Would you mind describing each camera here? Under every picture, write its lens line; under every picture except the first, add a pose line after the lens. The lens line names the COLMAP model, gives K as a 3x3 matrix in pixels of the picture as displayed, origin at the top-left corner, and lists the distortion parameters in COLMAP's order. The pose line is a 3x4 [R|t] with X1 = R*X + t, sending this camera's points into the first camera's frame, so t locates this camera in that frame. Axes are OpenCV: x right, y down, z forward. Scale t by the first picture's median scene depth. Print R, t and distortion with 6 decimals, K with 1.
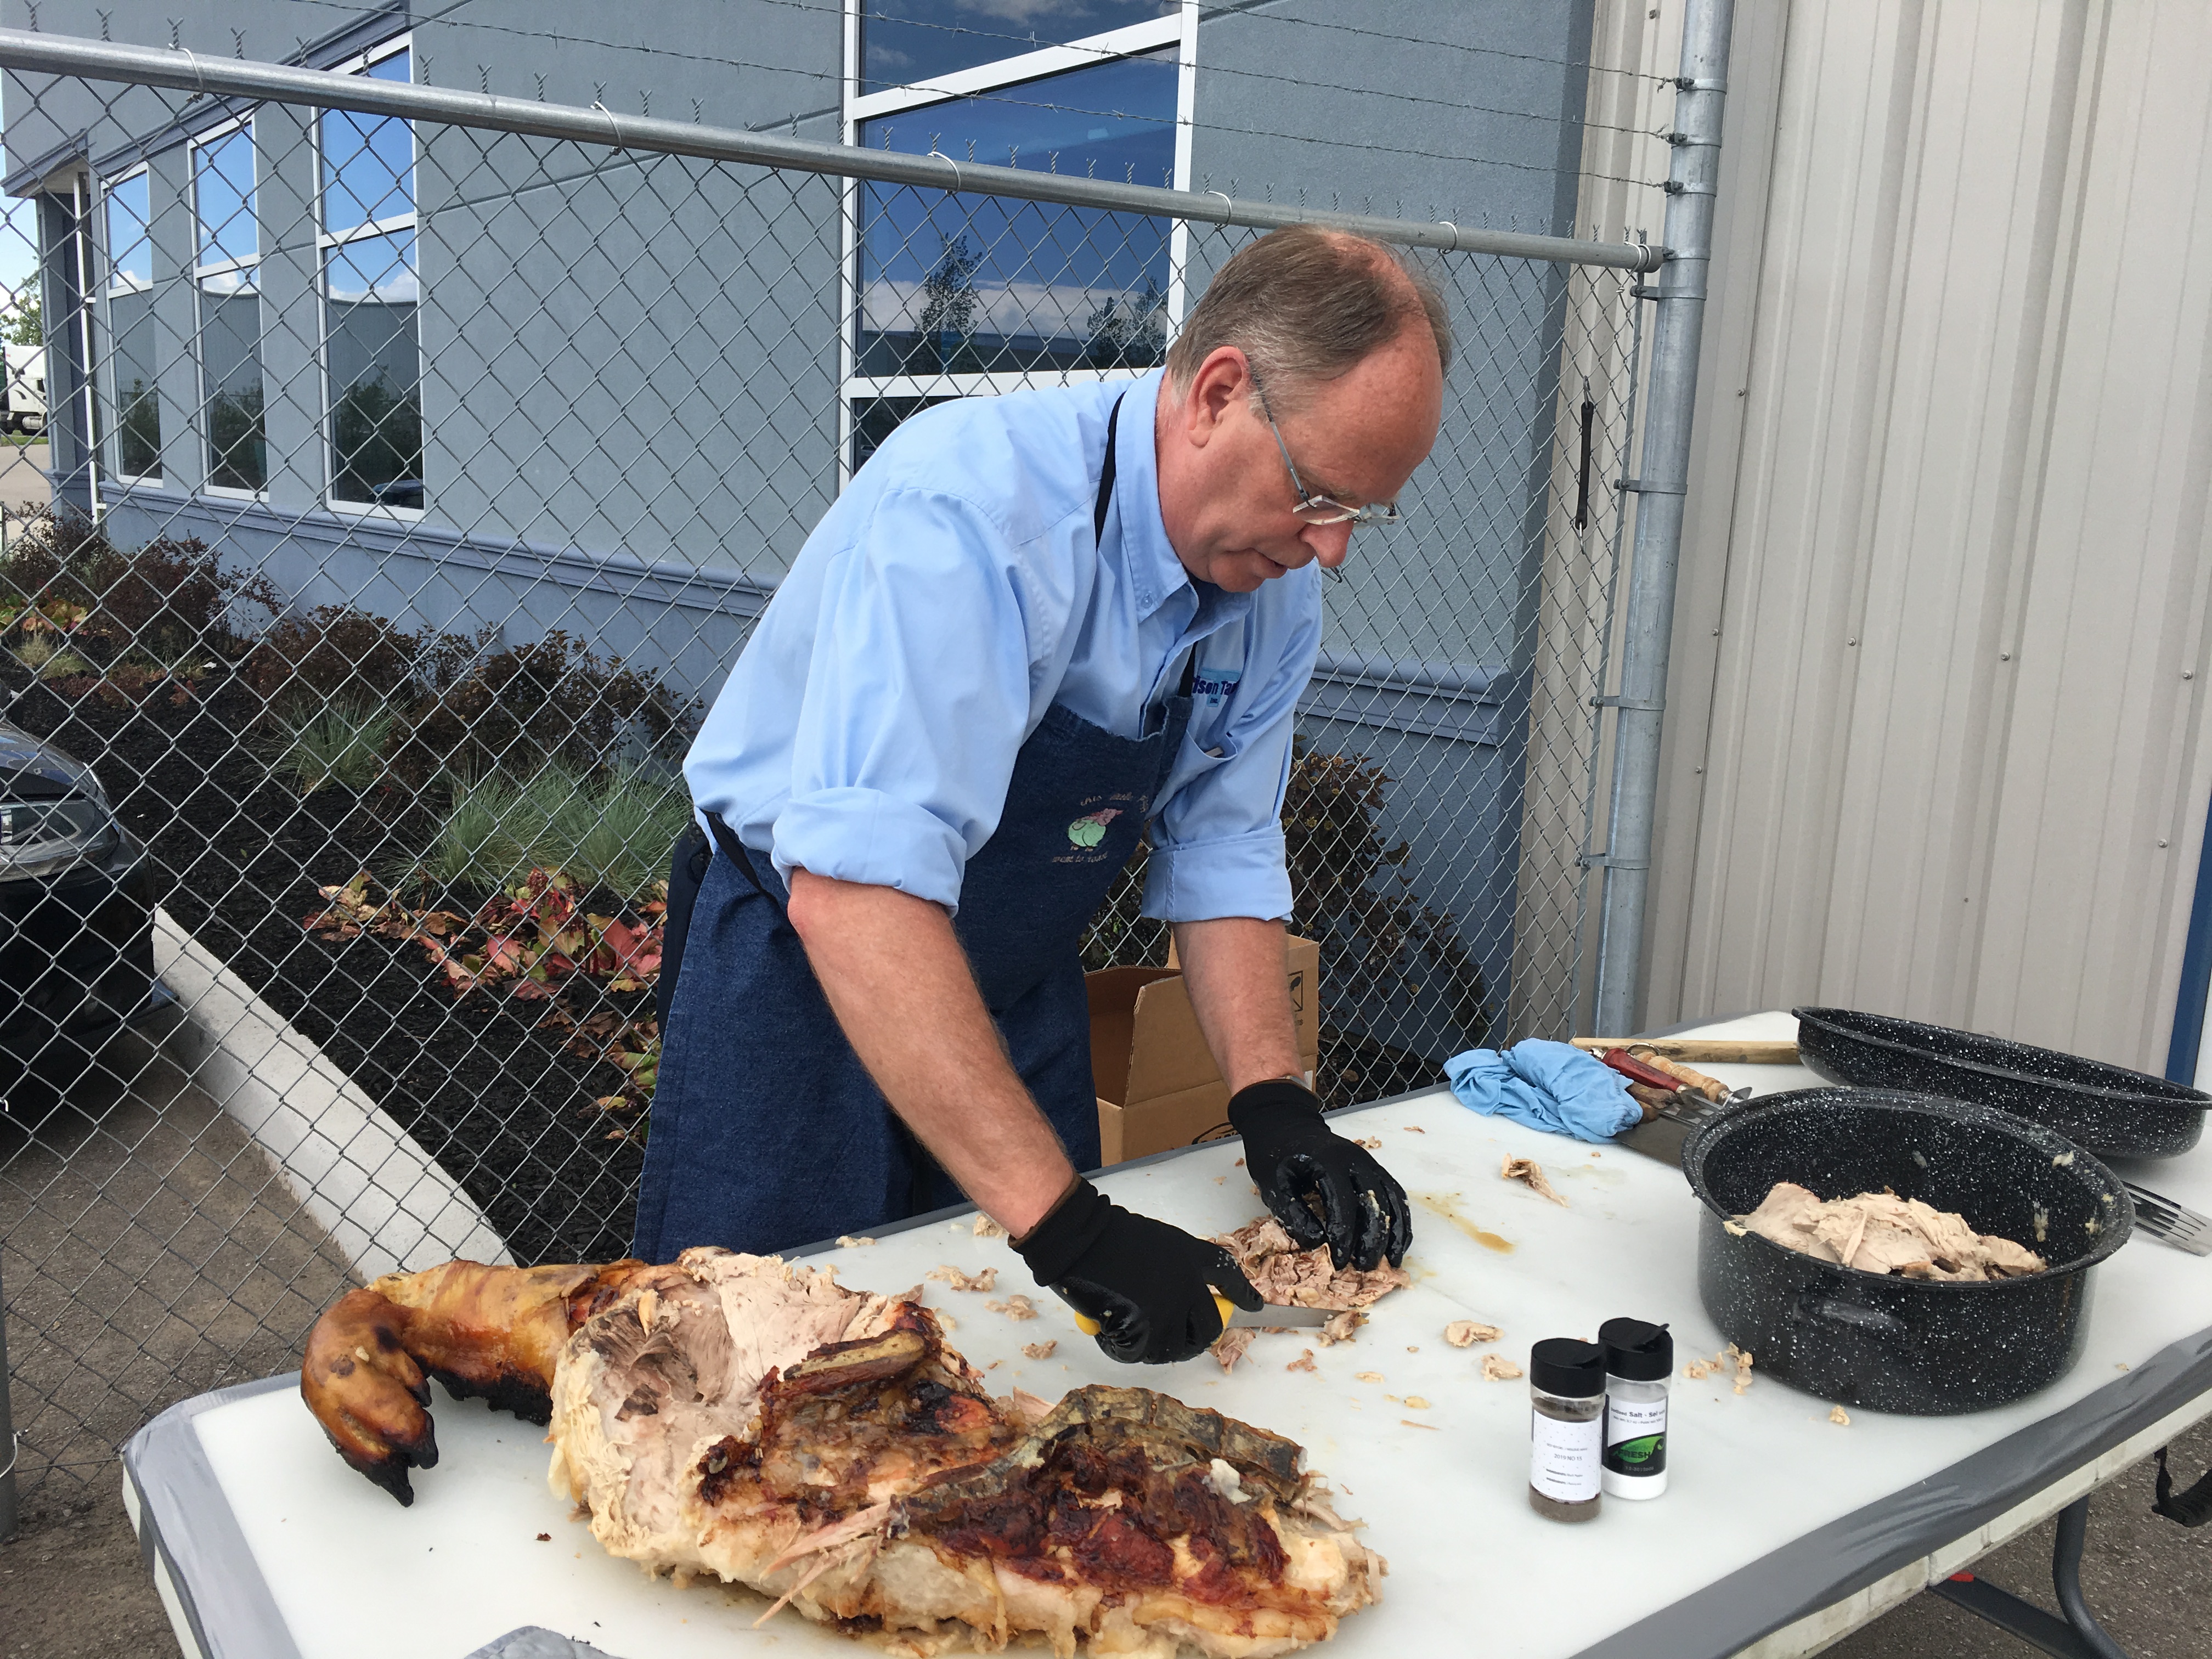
lens RADIAL K [[1882.8, 0, 1106.0], [0, 1882.8, 829.5], [0, 0, 1]] dist [0.096069, -0.127915]
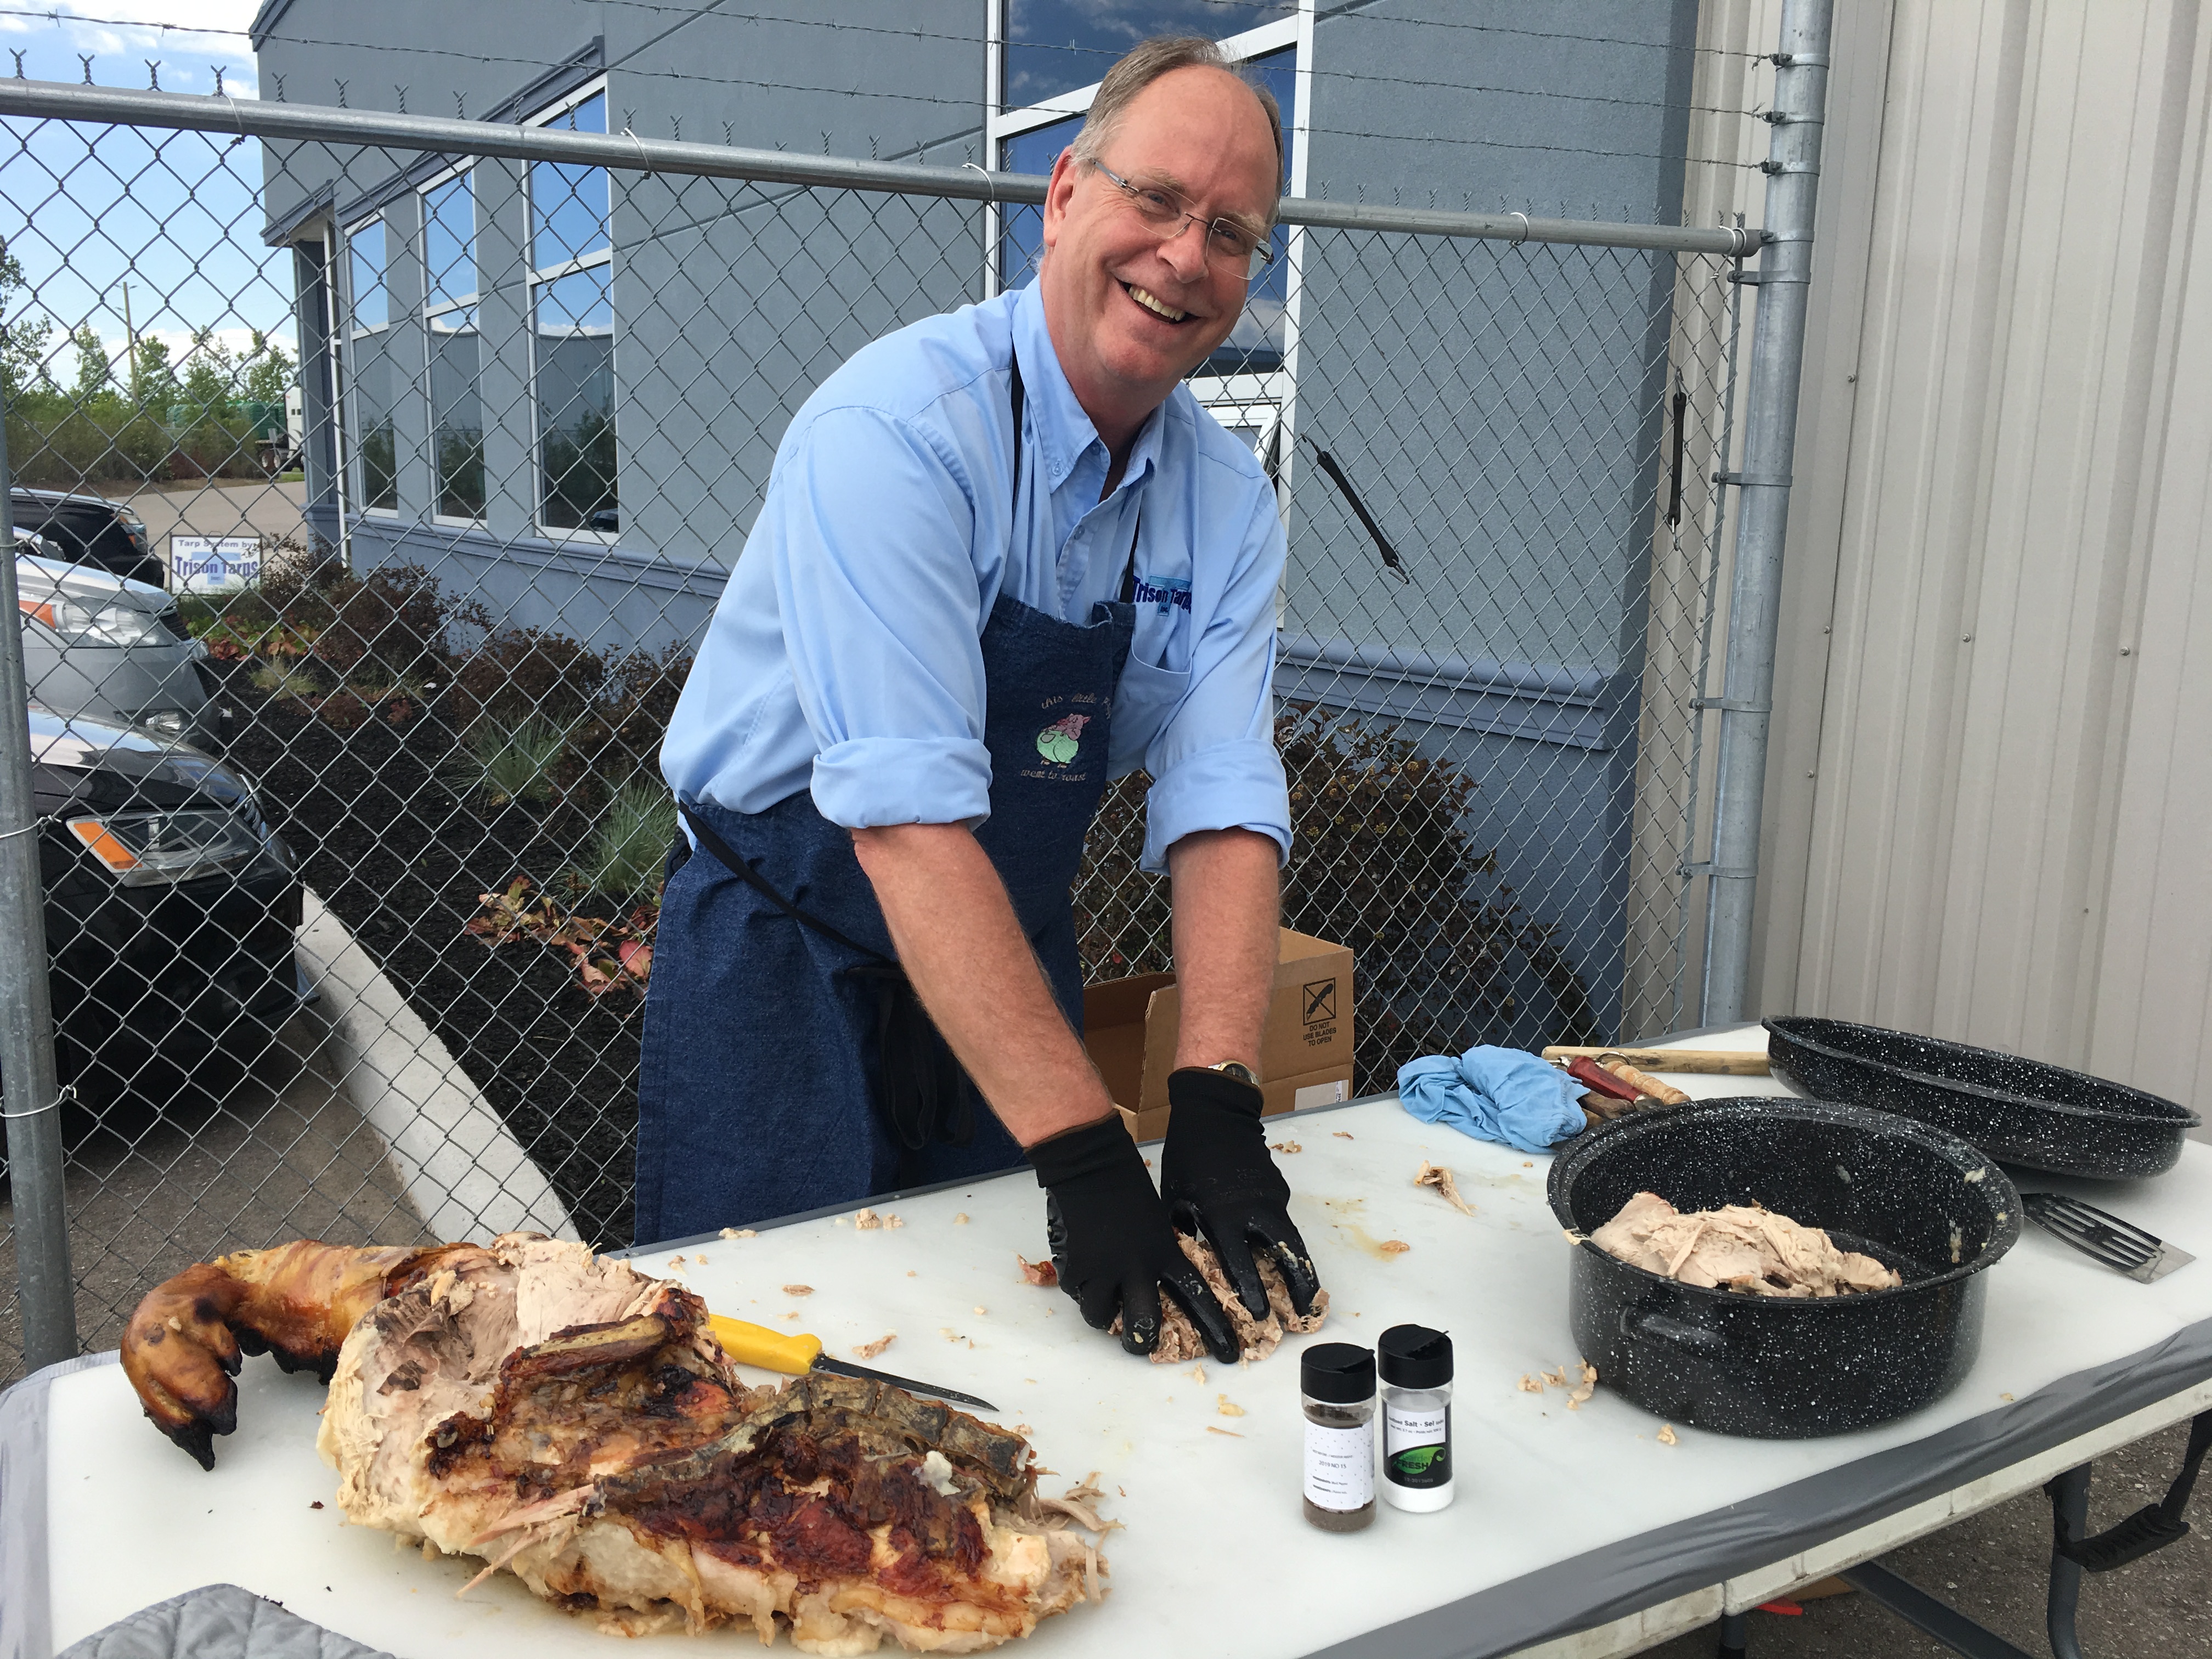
lens RADIAL K [[1891.1, 0, 1106.0], [0, 1891.1, 829.5], [0, 0, 1]] dist [0.089926, -0.121331]
pose [[0.992897, -0.000940, -0.118972, 0.212981], [0.000058, 0.999972, -0.007418, 0.010076], [0.118976, 0.007358, 0.992870, 0.011894]]
